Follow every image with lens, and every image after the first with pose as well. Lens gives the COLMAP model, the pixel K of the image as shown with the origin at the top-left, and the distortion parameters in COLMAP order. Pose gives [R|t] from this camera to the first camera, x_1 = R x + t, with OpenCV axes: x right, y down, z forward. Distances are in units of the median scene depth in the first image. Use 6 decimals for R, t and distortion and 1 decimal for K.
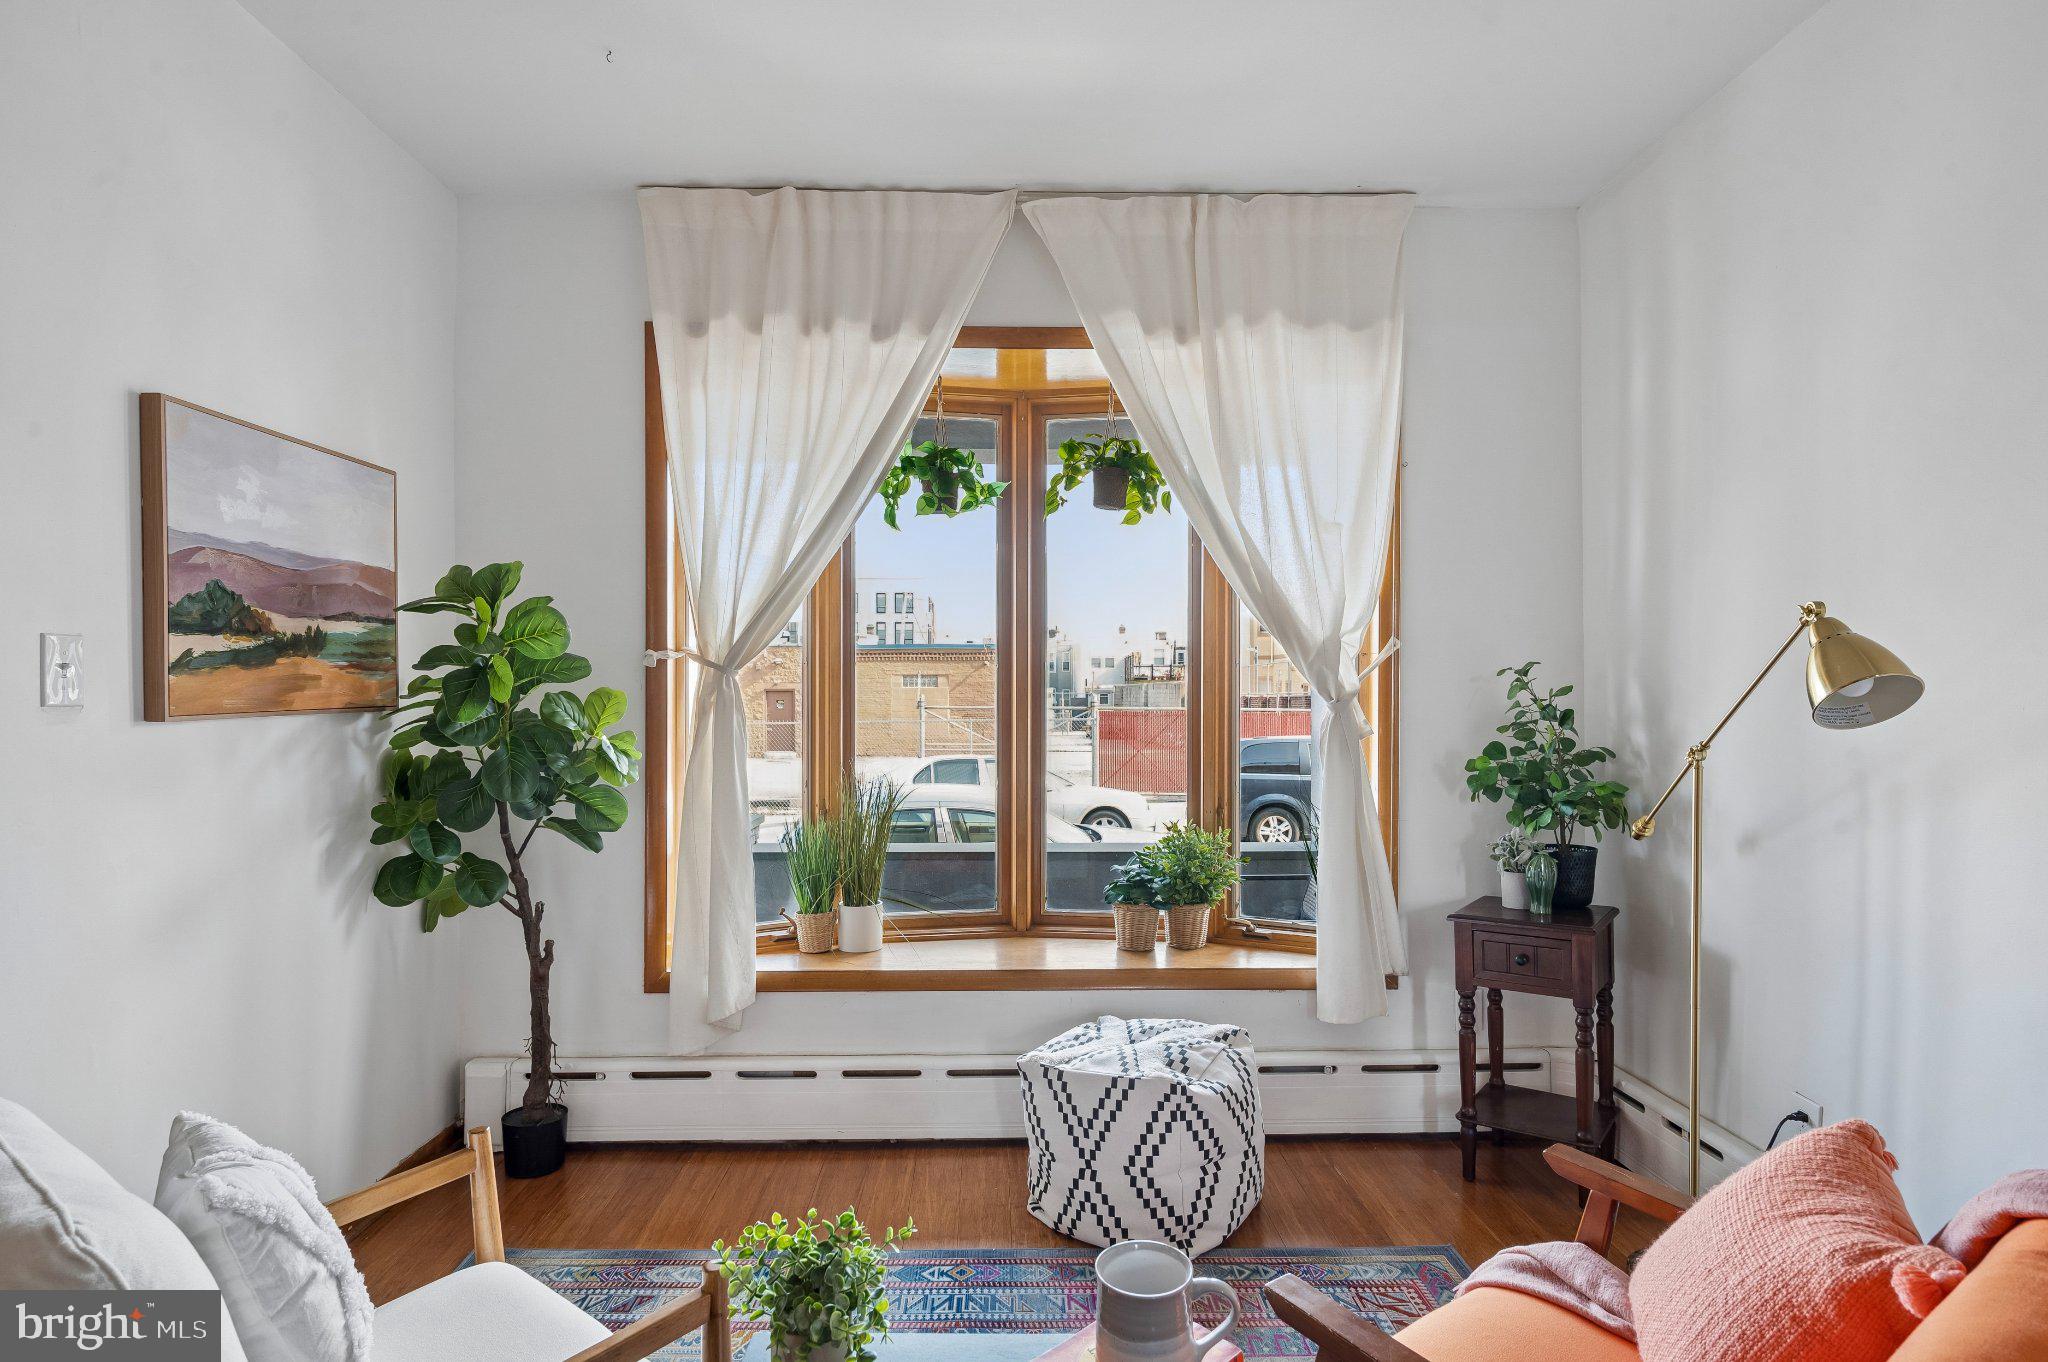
lens RADIAL K [[1141.7, 0, 1013.5], [0, 1141.7, 690.1], [0, 0, 1]] dist [0.056900, -0.000061]
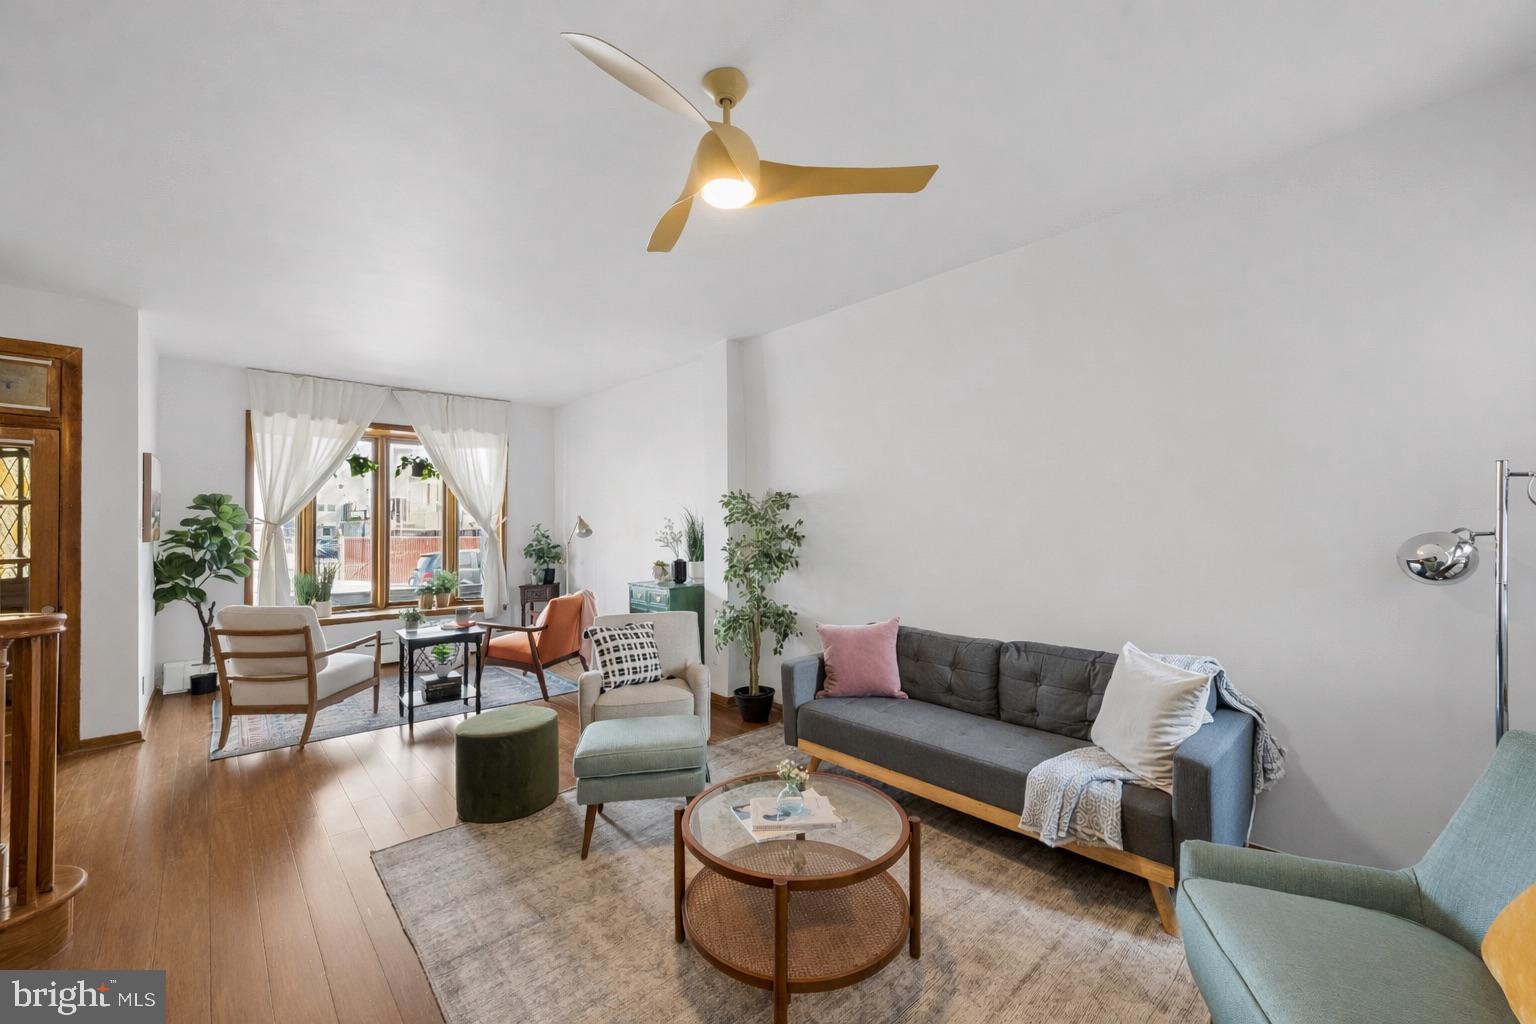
lens RADIAL K [[603.4, 0, 778.2], [0, 603.4, 523.9], [0, 0, 1]] dist [-0.009893, -0.000071]
pose [[0.749977, 0.000908, 0.661464, -0.308843], [0.001041, 0.999996, -0.002553, -0.016124], [-0.661463, 0.002603, 0.749973, -1.087697]]
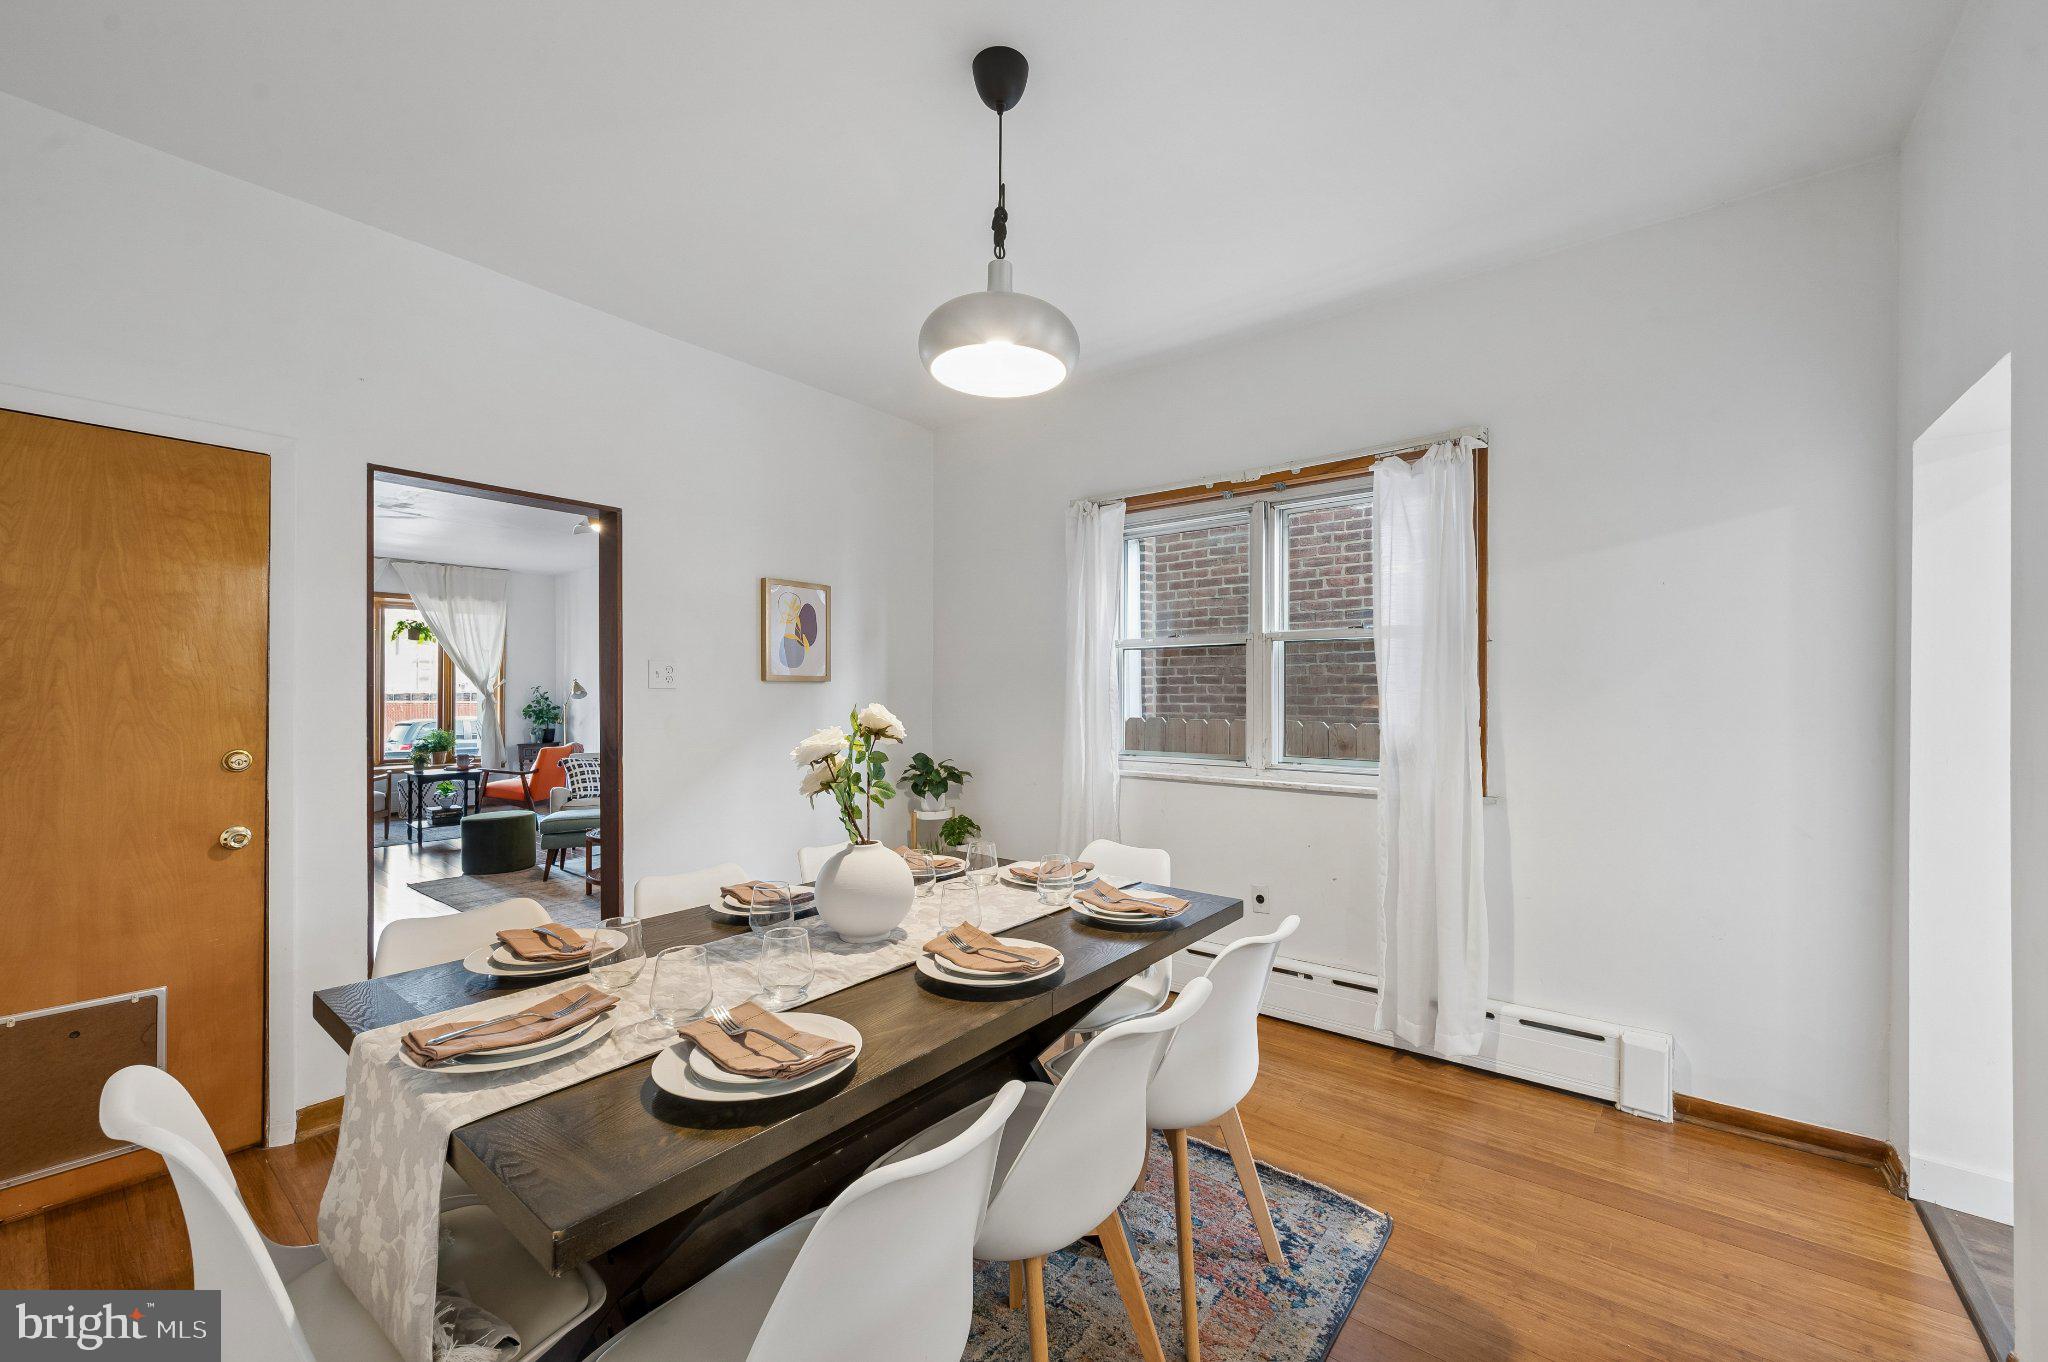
lens RADIAL K [[815.2, 0, 1034.3], [0, 815.2, 700.1], [0, 0, 1]] dist [0.002526, 0.000023]
pose [[0.647915, 0.001391, 0.761711, -0.643444], [-0.010565, 0.999919, 0.007161, -0.013847], [-0.761639, -0.012687, 0.647877, -2.269083]]
